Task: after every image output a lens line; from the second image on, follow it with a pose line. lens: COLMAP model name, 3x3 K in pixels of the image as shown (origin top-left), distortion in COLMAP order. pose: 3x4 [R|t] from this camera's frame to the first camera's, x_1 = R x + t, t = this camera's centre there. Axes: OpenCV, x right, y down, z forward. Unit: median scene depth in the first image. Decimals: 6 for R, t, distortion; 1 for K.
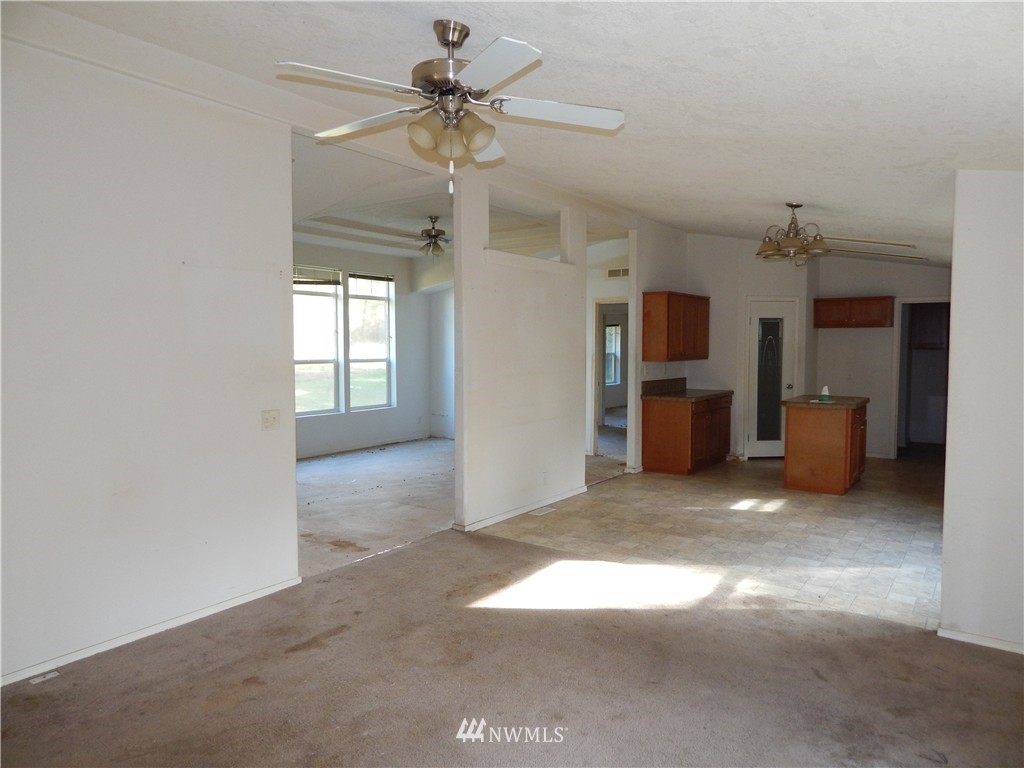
lens RADIAL K [[673.4, 0, 512.6], [0, 673.4, 381.4], [0, 0, 1]] dist [0.001638, -0.004427]
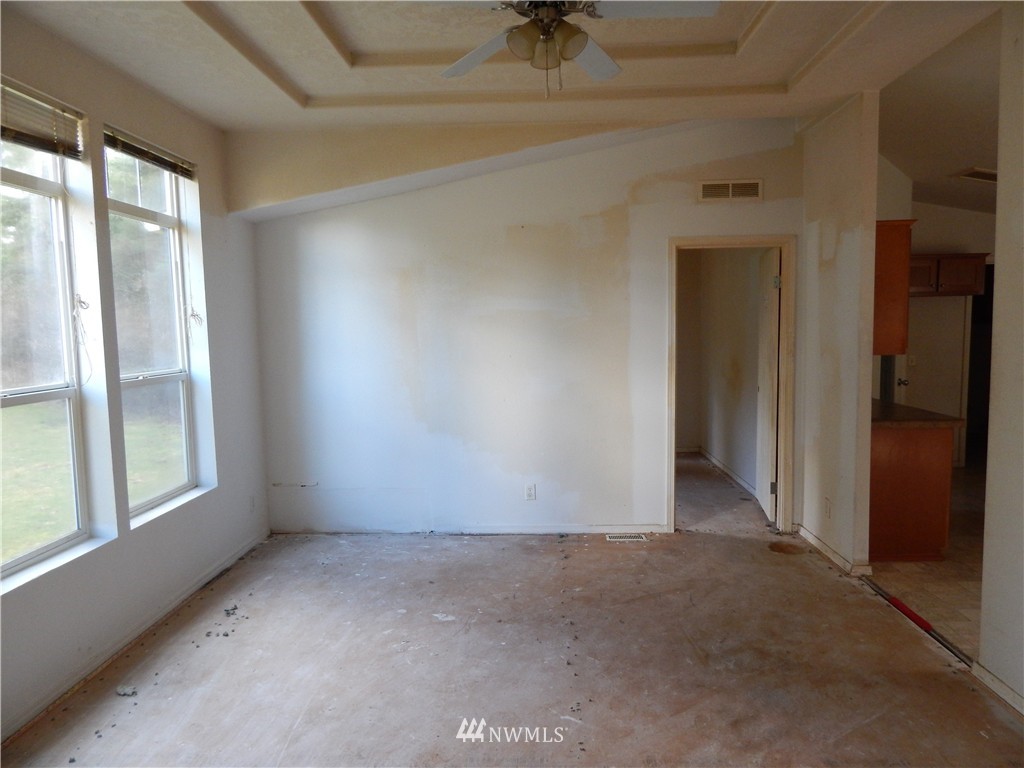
lens RADIAL K [[673.4, 0, 512.6], [0, 673.4, 381.4], [0, 0, 1]] dist [0.001638, -0.004427]
pose [[0.833654, -0.064699, 0.548485, -0.294335], [0.050061, 0.997879, 0.041621, -0.042139], [-0.550014, -0.007239, 0.835124, 0.667700]]
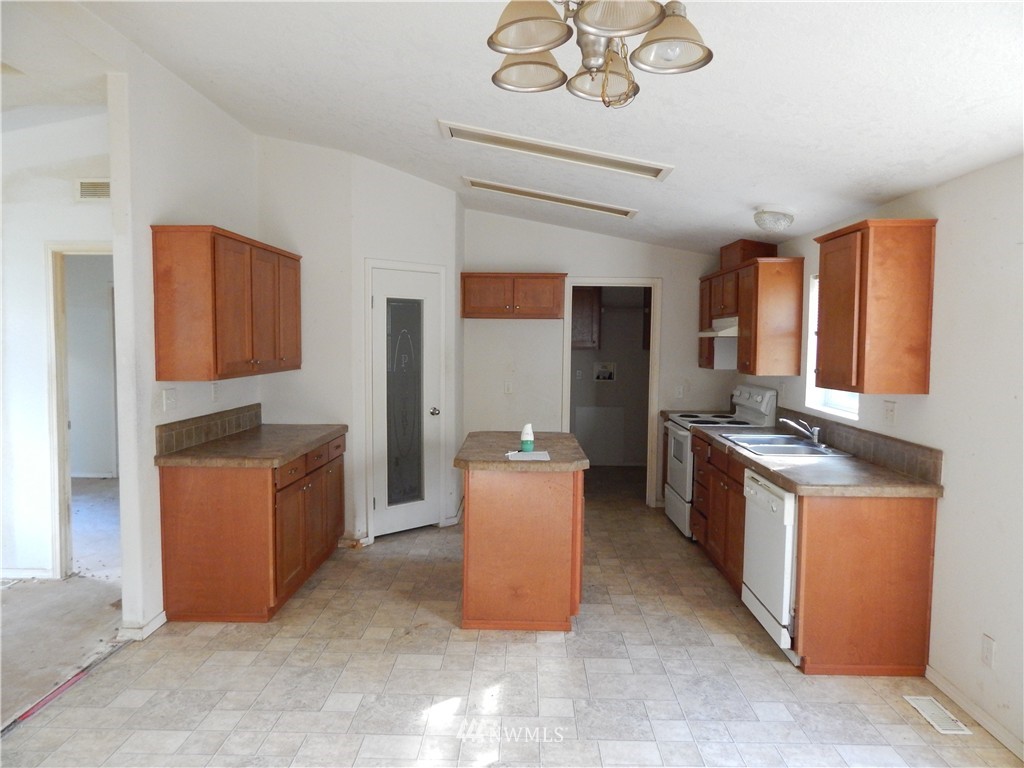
lens RADIAL K [[673.4, 0, 512.6], [0, 673.4, 381.4], [0, 0, 1]] dist [0.001638, -0.004427]
pose [[0.822695, -0.029897, 0.567697, 0.125209], [0.023940, 0.999552, 0.017946, -0.029994], [-0.567979, -0.001173, 0.823042, 0.467267]]
